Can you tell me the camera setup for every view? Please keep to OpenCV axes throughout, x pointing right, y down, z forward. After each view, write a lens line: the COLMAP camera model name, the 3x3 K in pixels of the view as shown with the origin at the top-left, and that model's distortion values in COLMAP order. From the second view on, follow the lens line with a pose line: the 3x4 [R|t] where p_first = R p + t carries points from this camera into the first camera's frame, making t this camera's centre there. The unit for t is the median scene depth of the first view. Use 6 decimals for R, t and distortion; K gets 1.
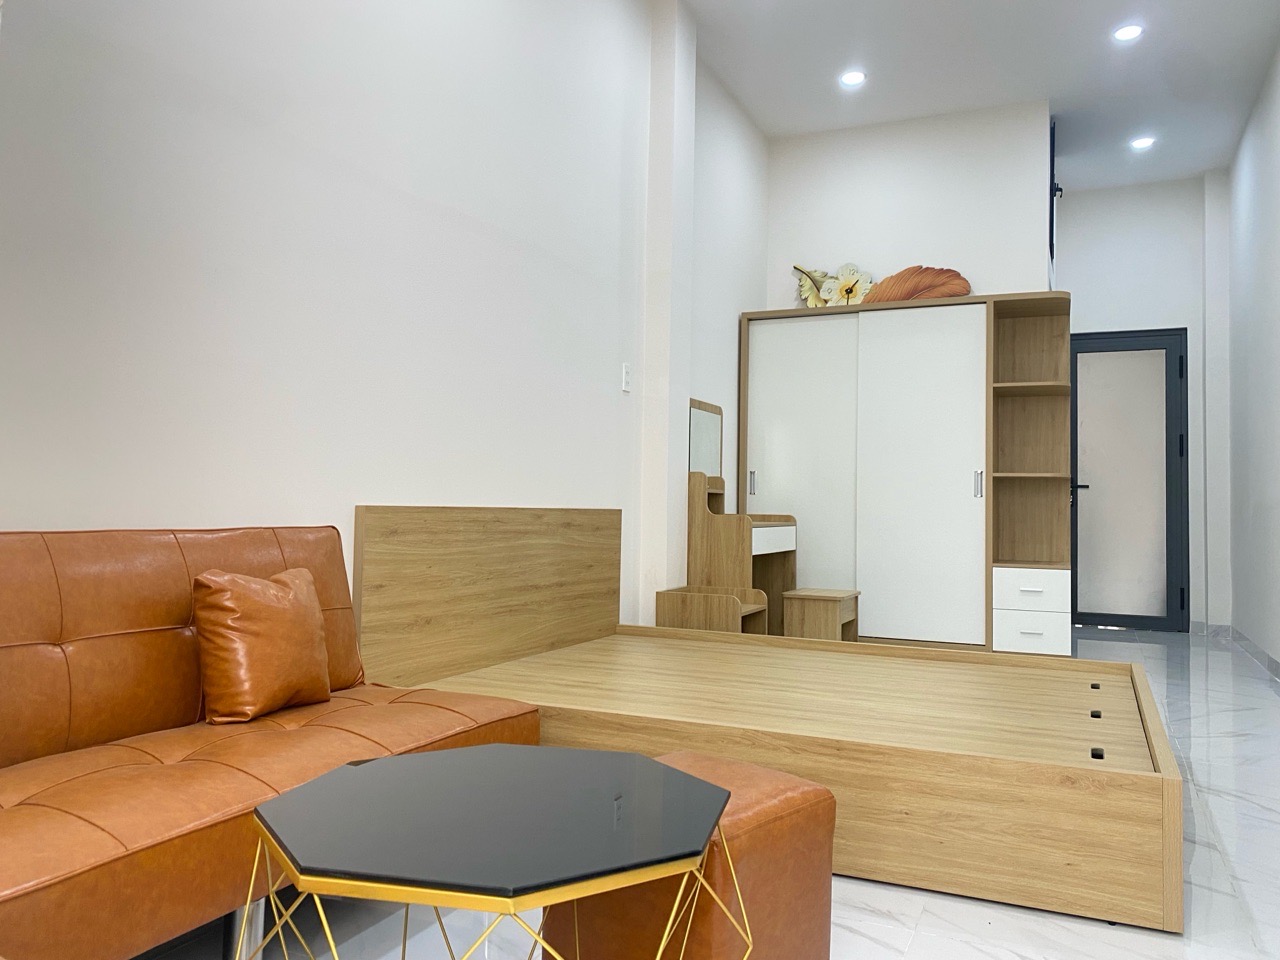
lens RADIAL K [[982.3, 0, 640.0], [0, 982.3, 480.0], [0, 0, 1]] dist [0.004659, -0.004300]
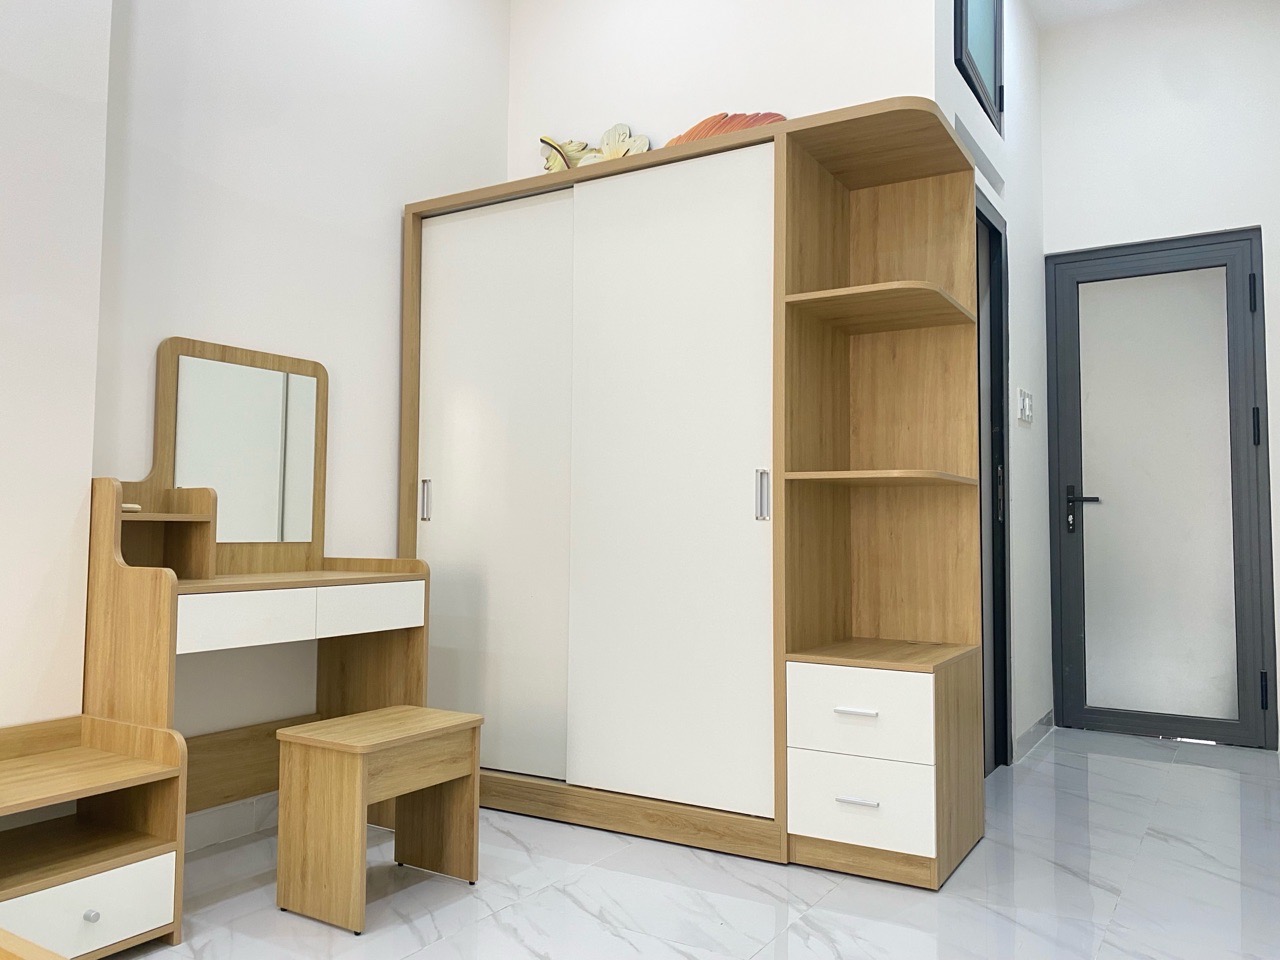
lens RADIAL K [[1011.5, 0, 640.0], [0, 1011.5, 480.0], [0, 0, 1]] dist [0.052094, -0.001766]
pose [[0.994619, -0.017518, -0.102109, 0.311546], [0.015016, 0.999569, -0.025228, 0.008240], [0.102507, 0.023559, 0.994453, 0.442381]]
